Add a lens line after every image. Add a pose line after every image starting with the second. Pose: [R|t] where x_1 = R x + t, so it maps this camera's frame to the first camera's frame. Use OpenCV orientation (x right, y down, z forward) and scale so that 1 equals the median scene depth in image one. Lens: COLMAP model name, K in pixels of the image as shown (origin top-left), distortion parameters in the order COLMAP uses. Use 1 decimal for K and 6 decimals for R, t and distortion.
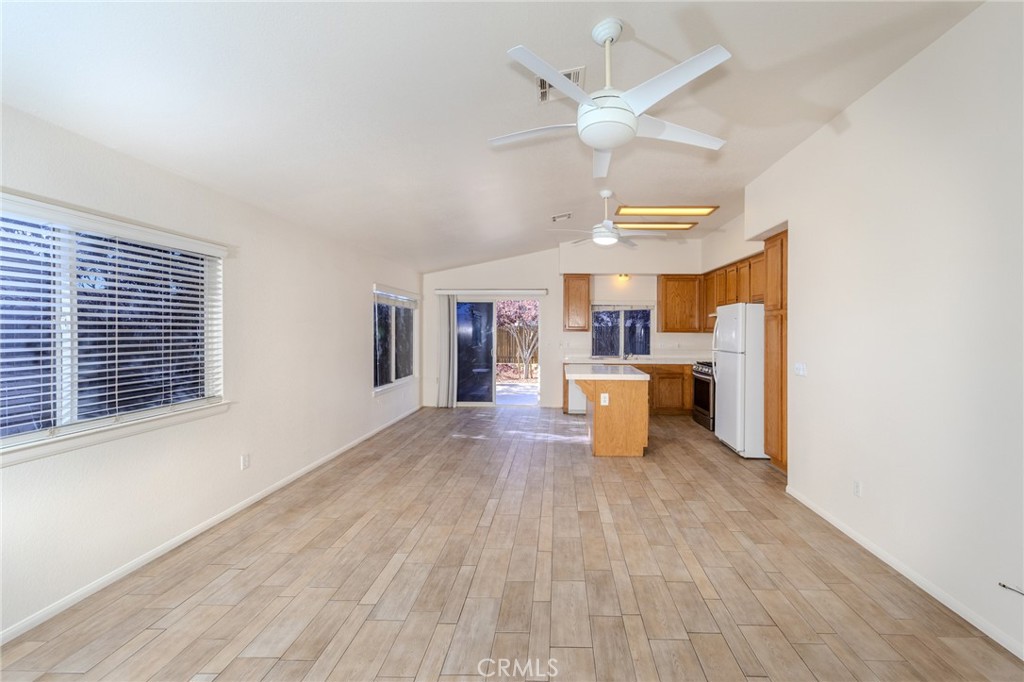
lens RADIAL K [[416.2, 0, 550.6], [0, 416.2, 331.1], [0, 0, 1]] dist [0.007536, 0.000066]
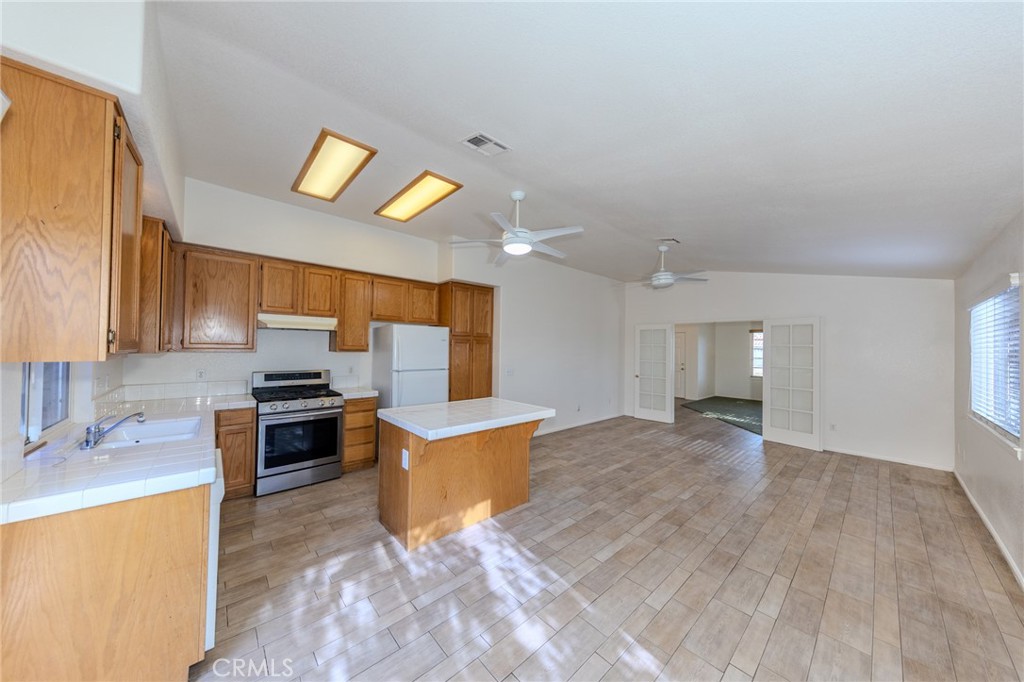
lens RADIAL K [[333.4, 0, 518.7], [0, 333.4, 345.0], [0, 0, 1]] dist [0.001715, -0.000120]
pose [[-0.693593, -0.007868, 0.720324, -0.316097], [-0.016326, 0.999855, -0.004799, -0.012960], [-0.720182, -0.015089, -0.693621, 1.275472]]
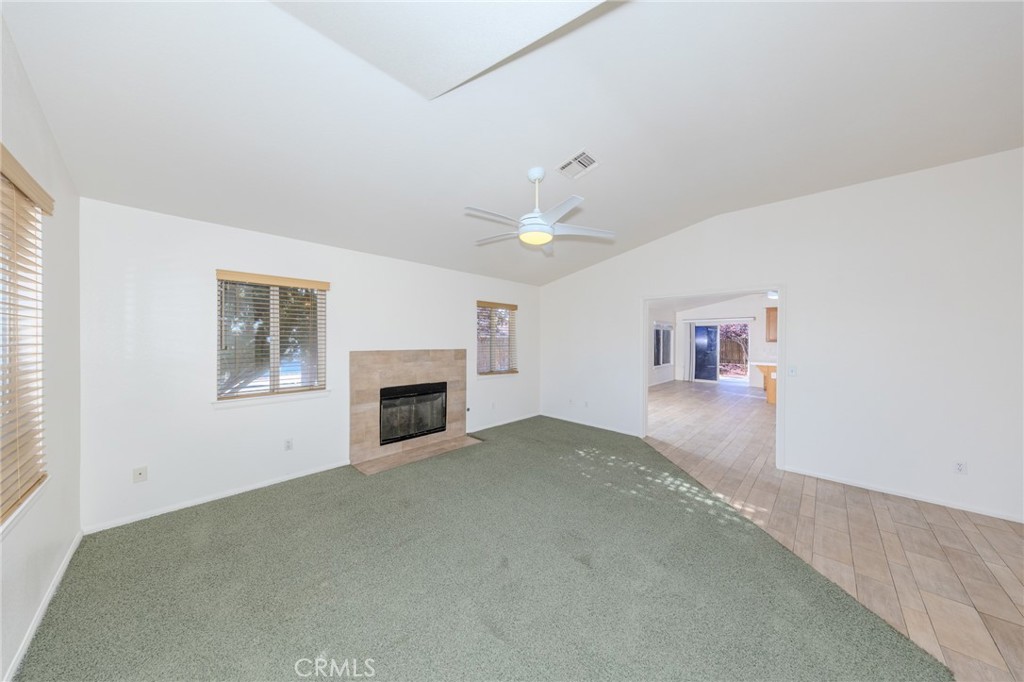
lens RADIAL K [[320.8, 0, 514.4], [0, 320.8, 342.3], [0, 0, 1]] dist [0.008514, -0.000319]
pose [[0.732643, 0.007209, -0.680575, 0.232051], [-0.005170, 0.999974, 0.005027, 0.000415], [0.680593, -0.000164, 0.732662, -0.867595]]
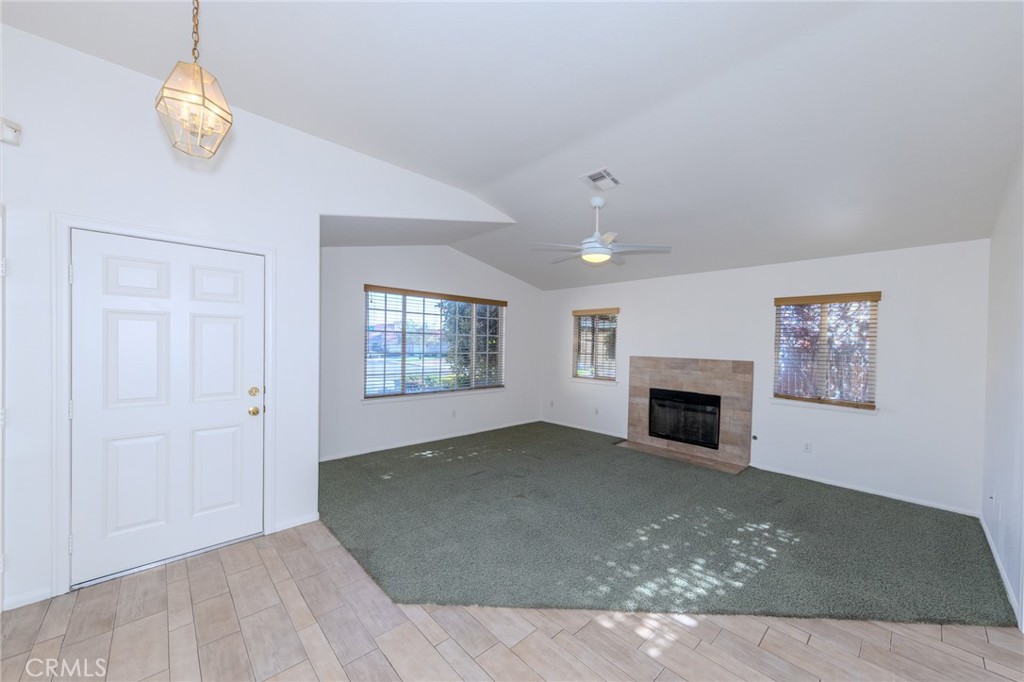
lens RADIAL K [[375.6, 0, 512.9], [0, 375.6, 345.8], [0, 0, 1]] dist [0.001577, 0.000560]
pose [[-0.723102, -0.016085, -0.690554, 0.490473], [-0.024035, 0.999709, 0.001881, 0.001029], [0.690323, 0.017958, -0.723278, -0.089946]]
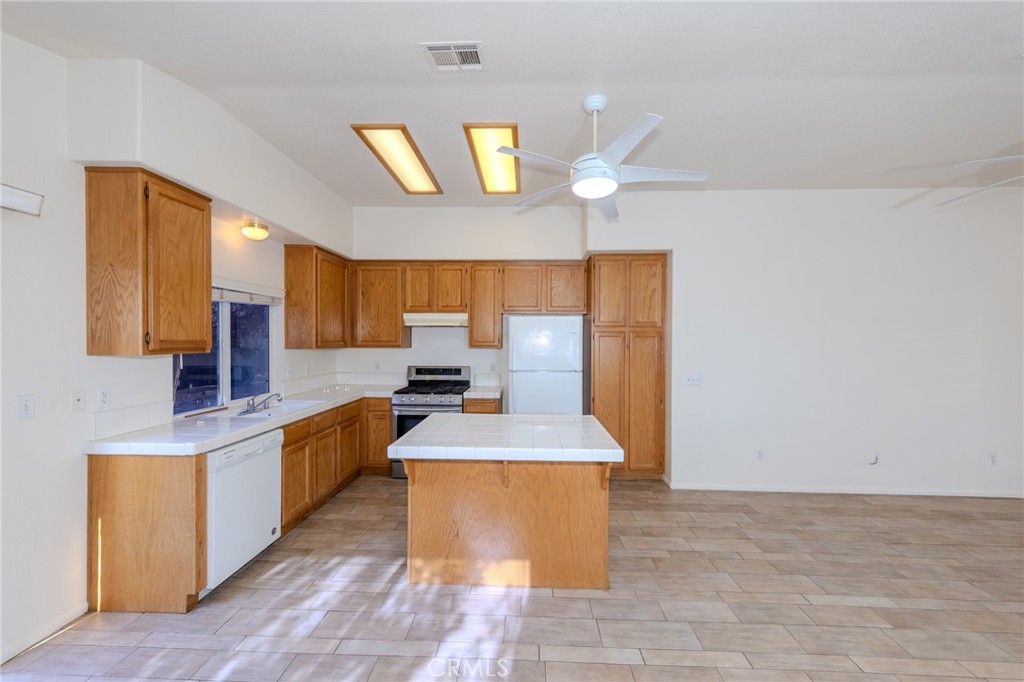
lens RADIAL K [[390.6, 0, 513.4], [0, 390.6, 345.9], [0, 0, 1]] dist [0.006142, -0.000357]
pose [[0.016455, -0.020228, 0.999660, -0.334334], [-0.003335, 0.999789, 0.020285, -0.016873], [-0.999859, -0.003667, 0.016384, 0.952396]]
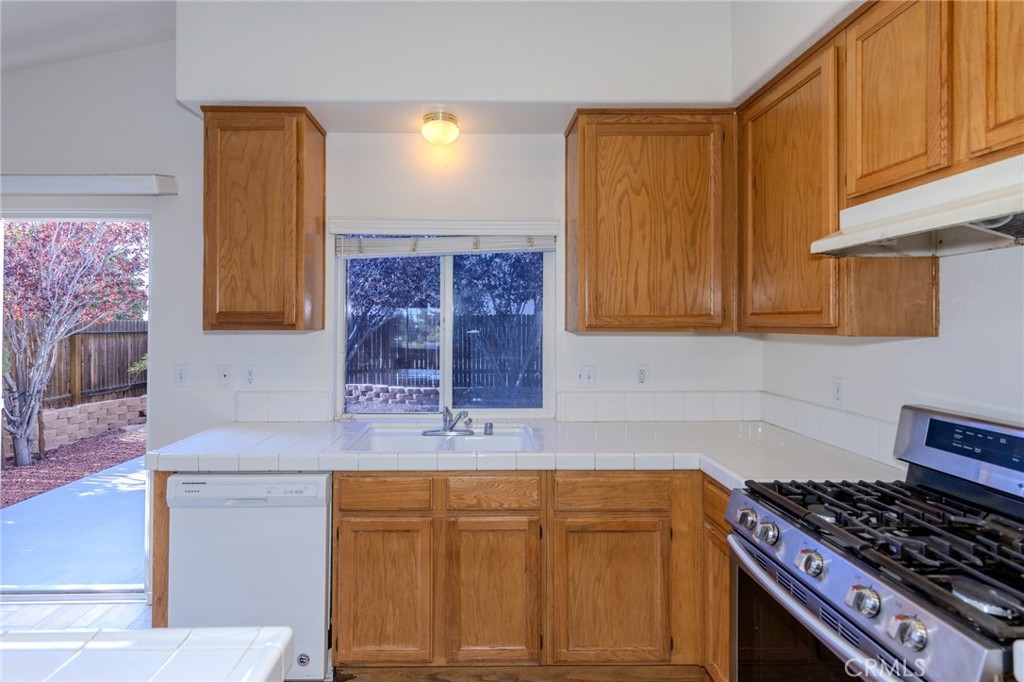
lens RADIAL K [[473.9, 0, 486.3], [0, 473.9, 324.1], [0, 0, 1]] dist [0.000382, 0.000304]
pose [[0.999508, -0.003479, 0.031168, 0.262223], [0.003456, 0.999994, 0.000775, -0.003050], [-0.031170, -0.000667, 0.999514, 0.927713]]
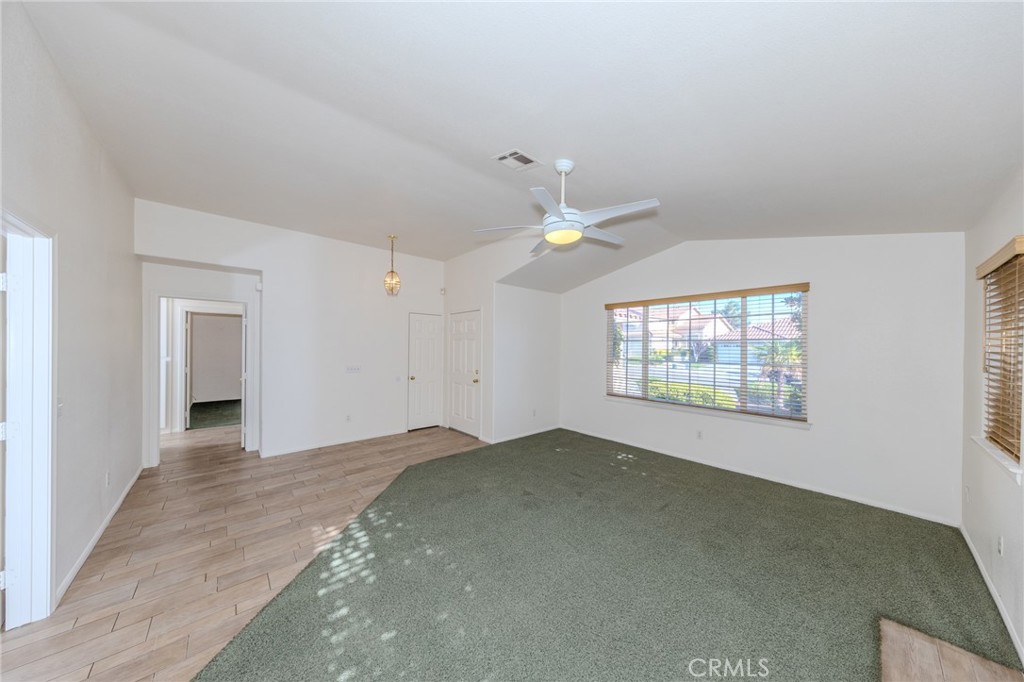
lens RADIAL K [[320.8, 0, 517.8], [0, 320.8, 349.1], [0, 0, 1]] dist [0.008514, -0.000319]
pose [[-0.687584, -0.021215, 0.725794, -0.362108], [-0.013835, 0.999774, 0.016117, -0.011755], [-0.725973, 0.001040, -0.687723, -0.127594]]
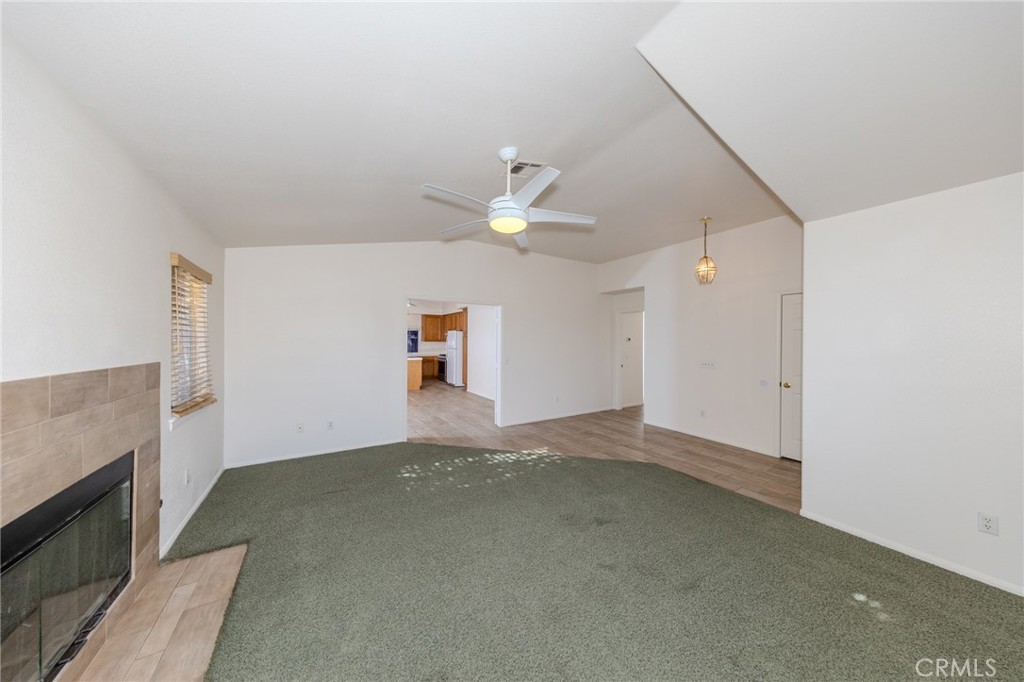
lens RADIAL K [[320.8, 0, 515.0], [0, 320.8, 340.1], [0, 0, 1]] dist [0.008514, -0.000319]
pose [[0.840479, 0.000444, 0.541844, -0.311858], [0.000965, 0.999997, -0.002316, -0.000523], [-0.541843, 0.002469, 0.840476, -0.854573]]
